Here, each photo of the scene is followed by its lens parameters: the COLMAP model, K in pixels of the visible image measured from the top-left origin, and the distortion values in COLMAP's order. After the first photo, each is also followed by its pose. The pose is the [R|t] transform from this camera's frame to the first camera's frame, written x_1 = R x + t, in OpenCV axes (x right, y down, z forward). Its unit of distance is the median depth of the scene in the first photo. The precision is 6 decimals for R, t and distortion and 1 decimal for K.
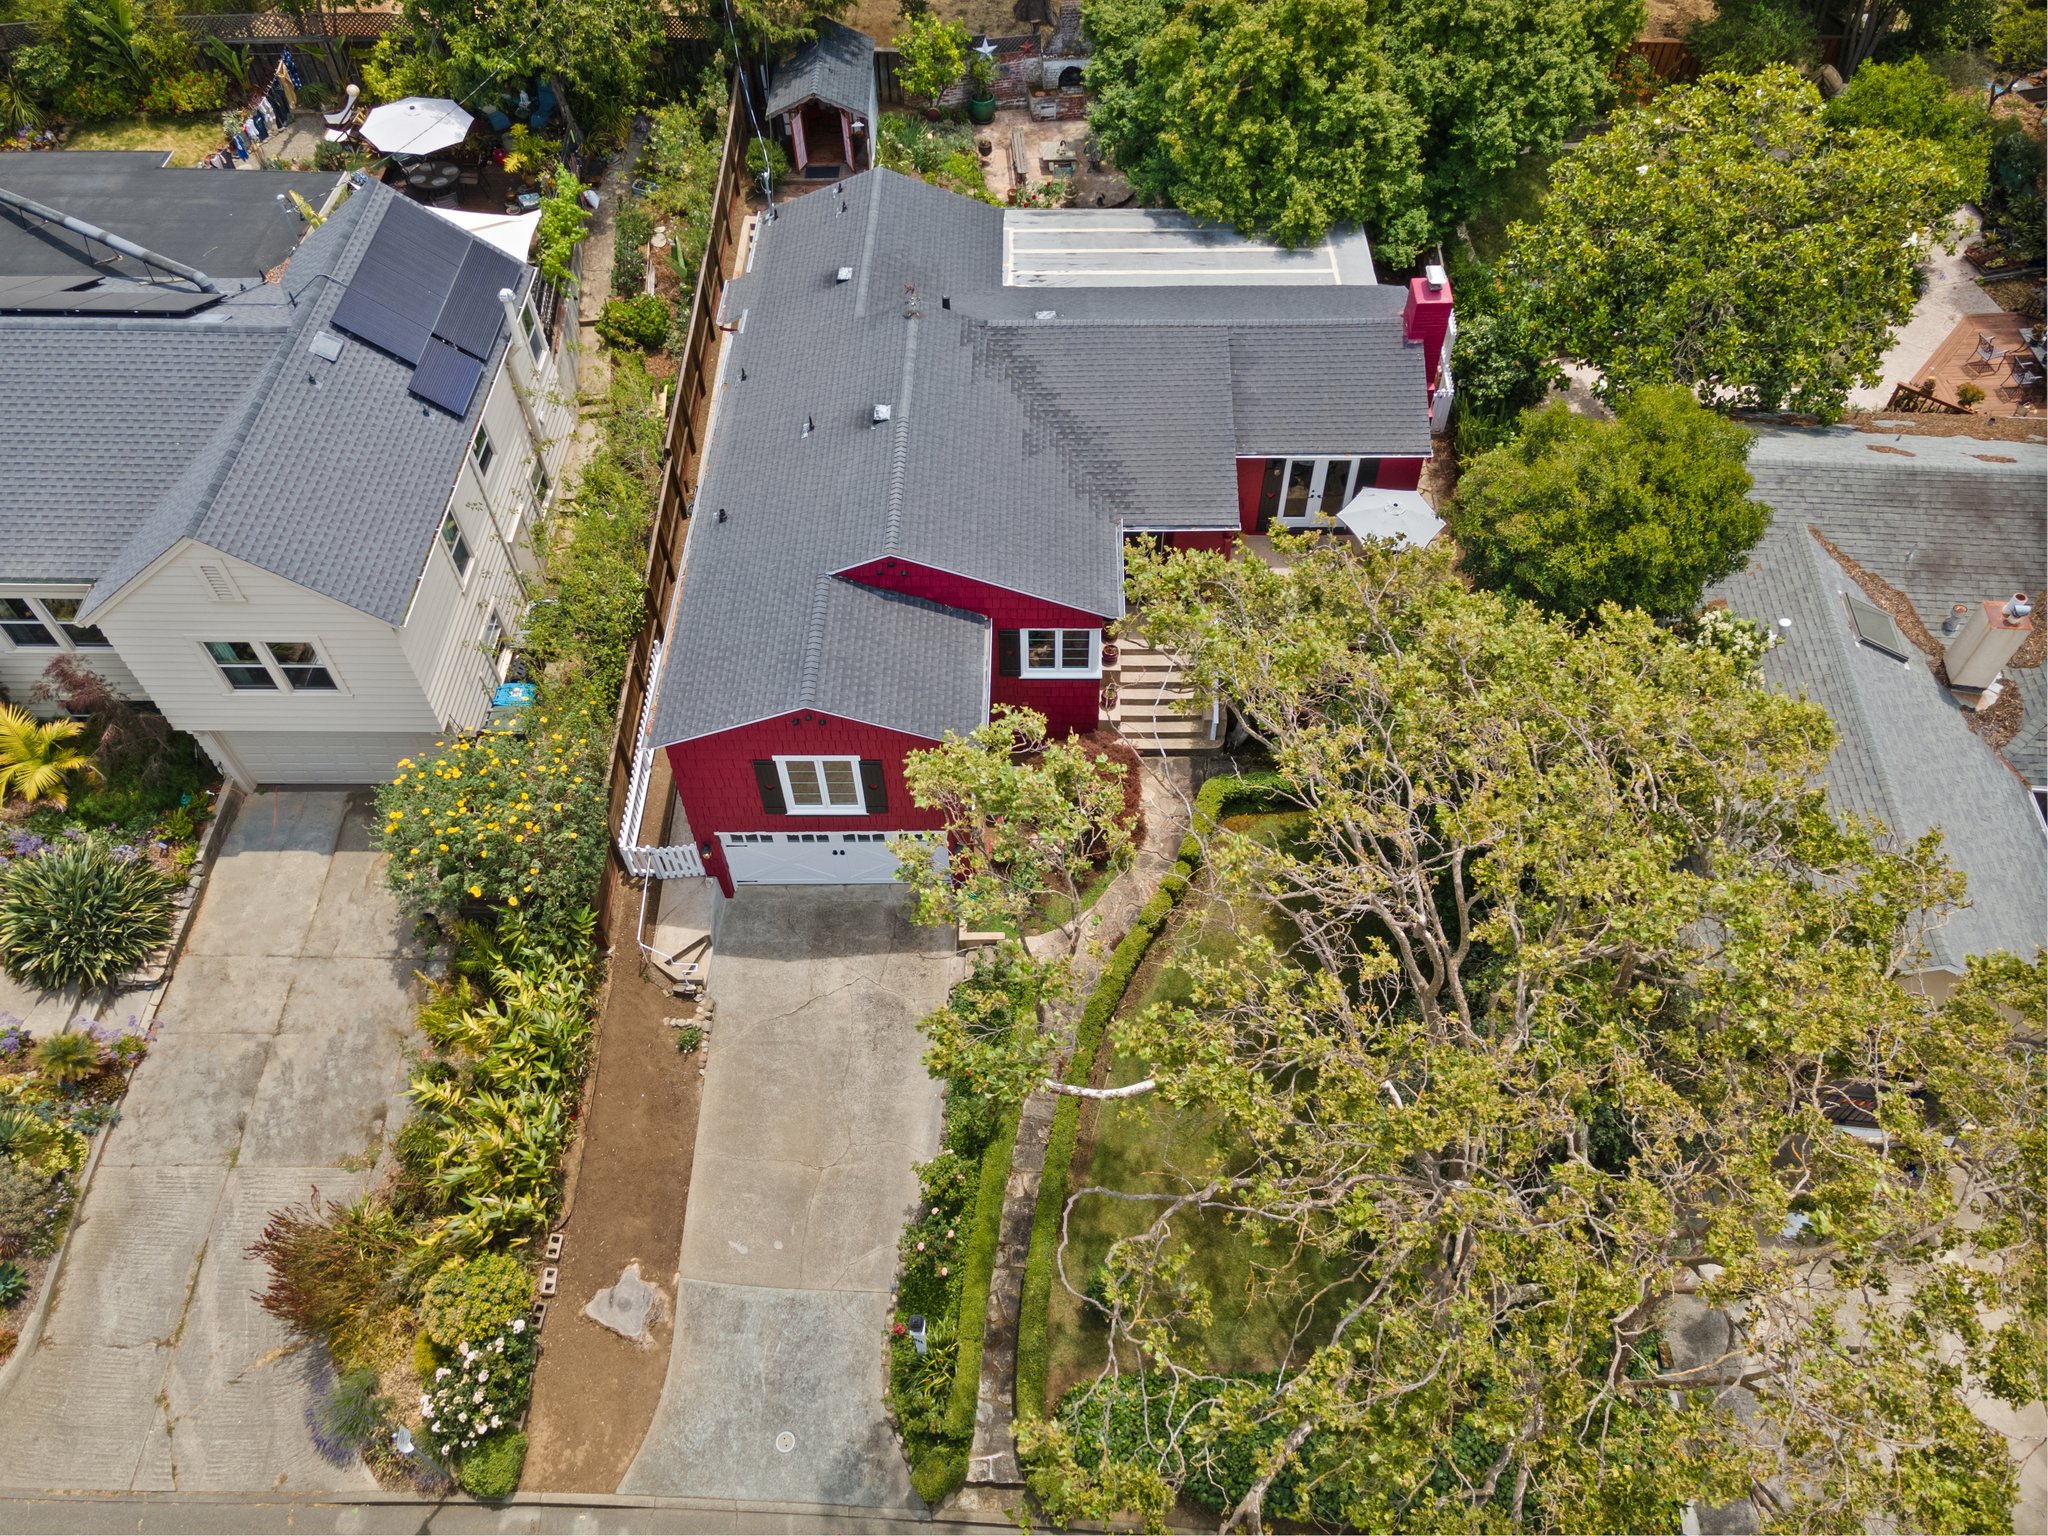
lens RADIAL K [[1486.8, 0, 1037.8], [0, 1486.8, 761.8], [0, 0, 1]] dist [0.051668, 0.001901]
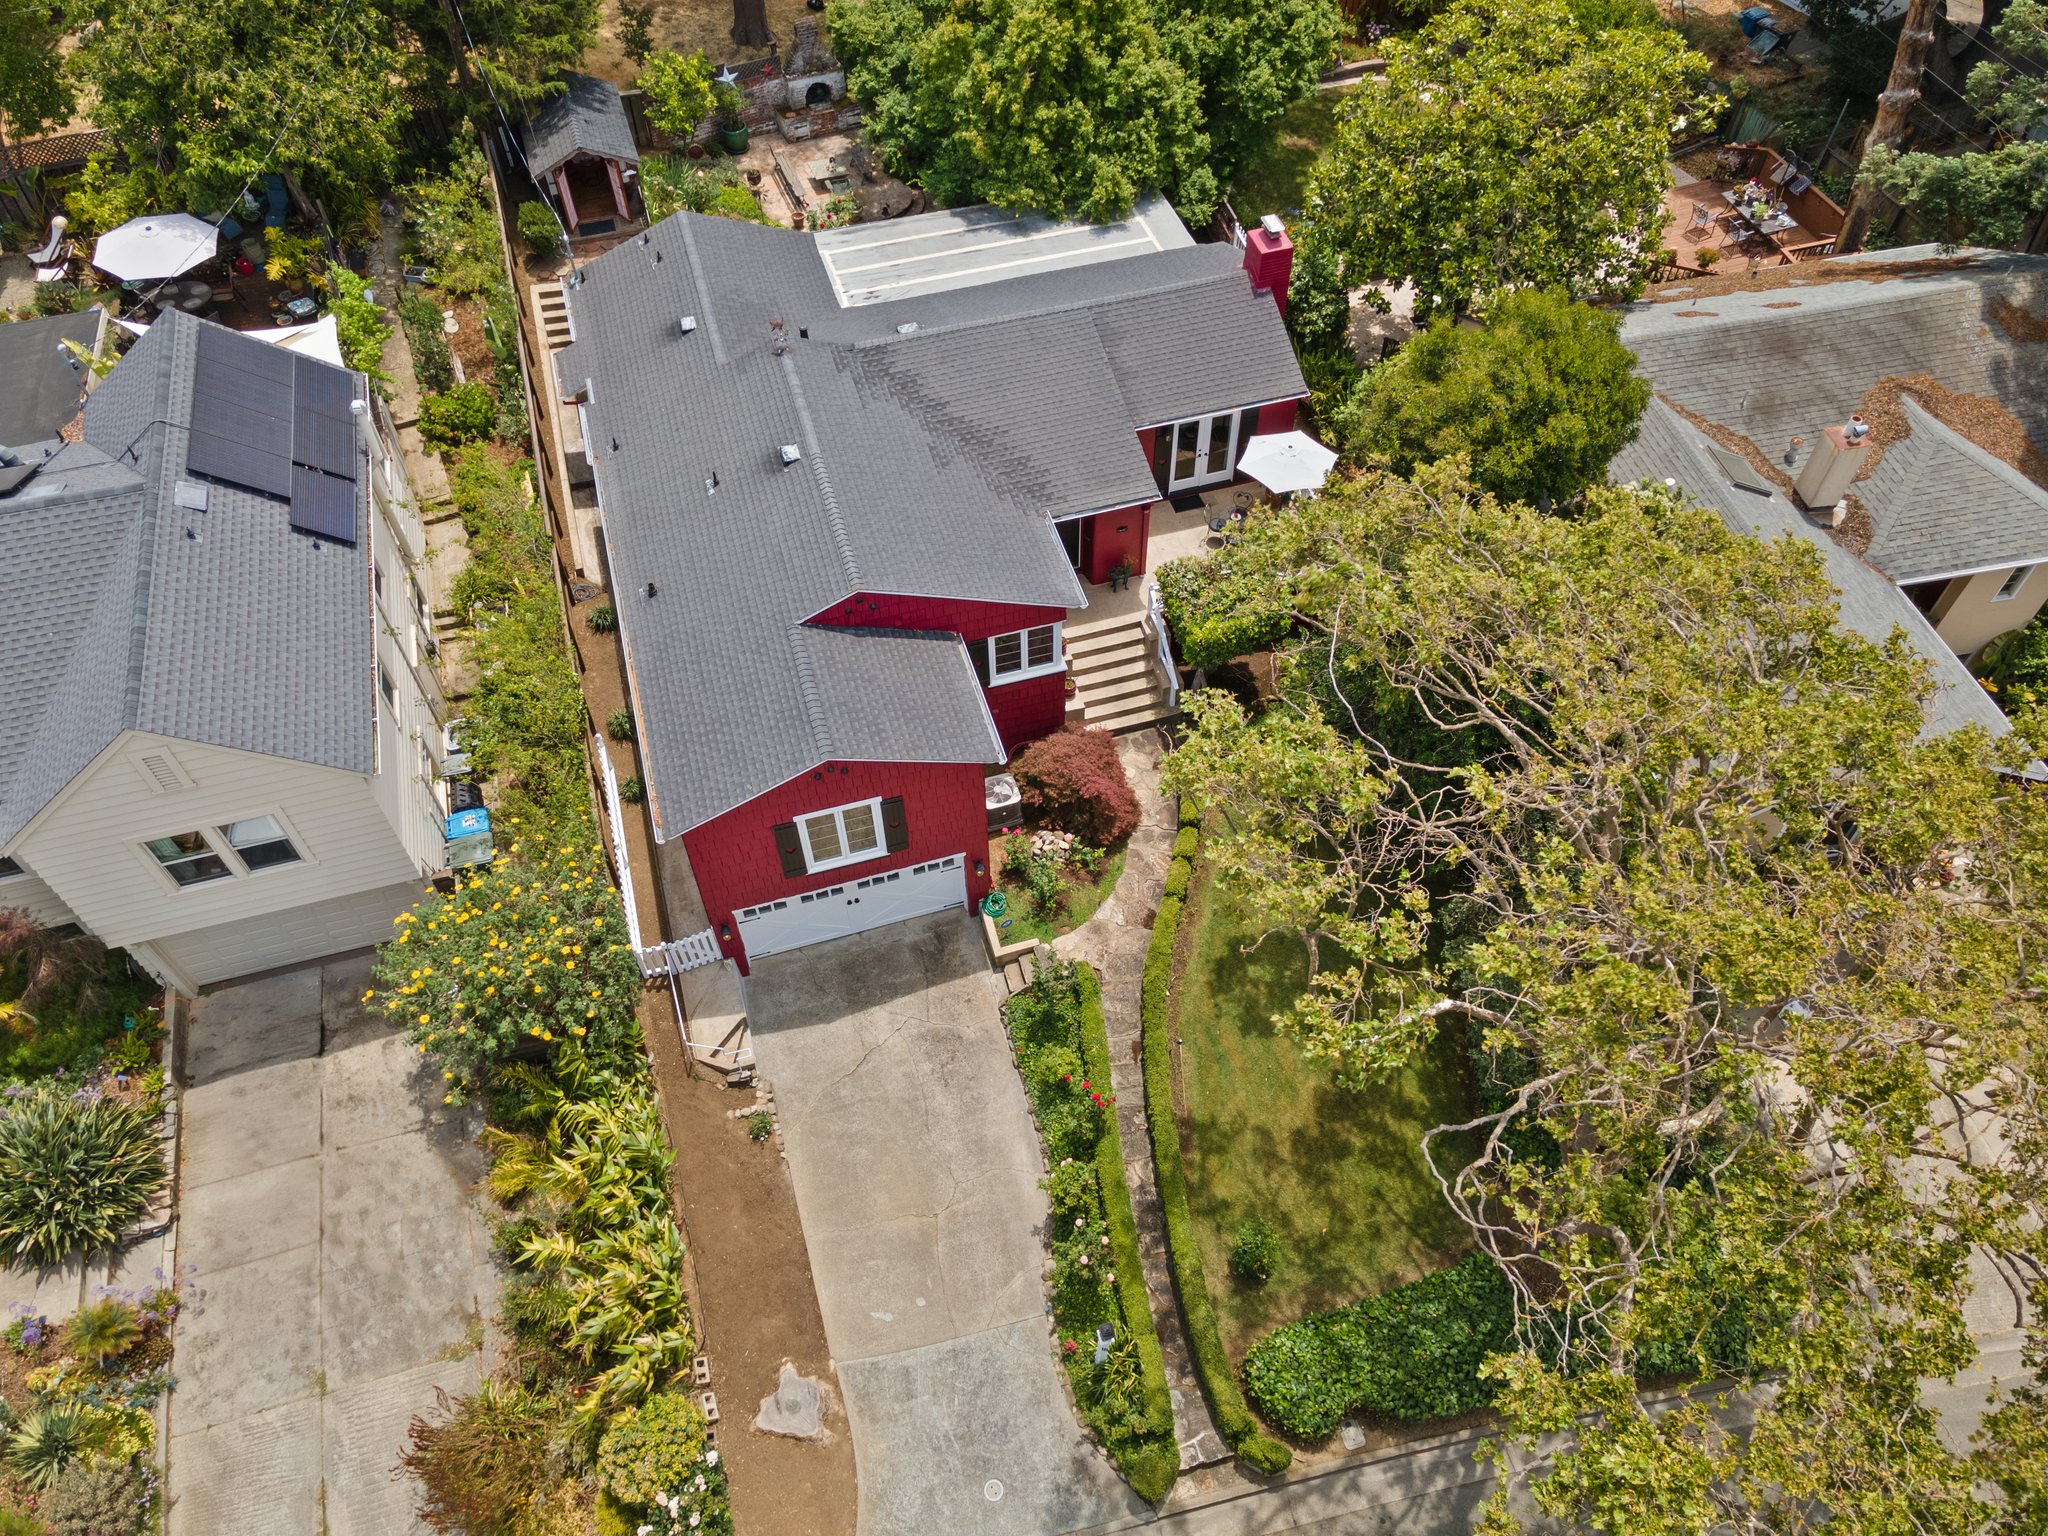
lens RADIAL K [[1486.8, 0, 1037.8], [0, 1486.8, 761.8], [0, 0, 1]] dist [0.051668, 0.001901]
pose [[0.956760, -0.228381, 0.180147, -0.173790], [0.228684, 0.973308, 0.019367, -0.019470], [-0.179761, 0.022667, 0.983449, 0.014900]]
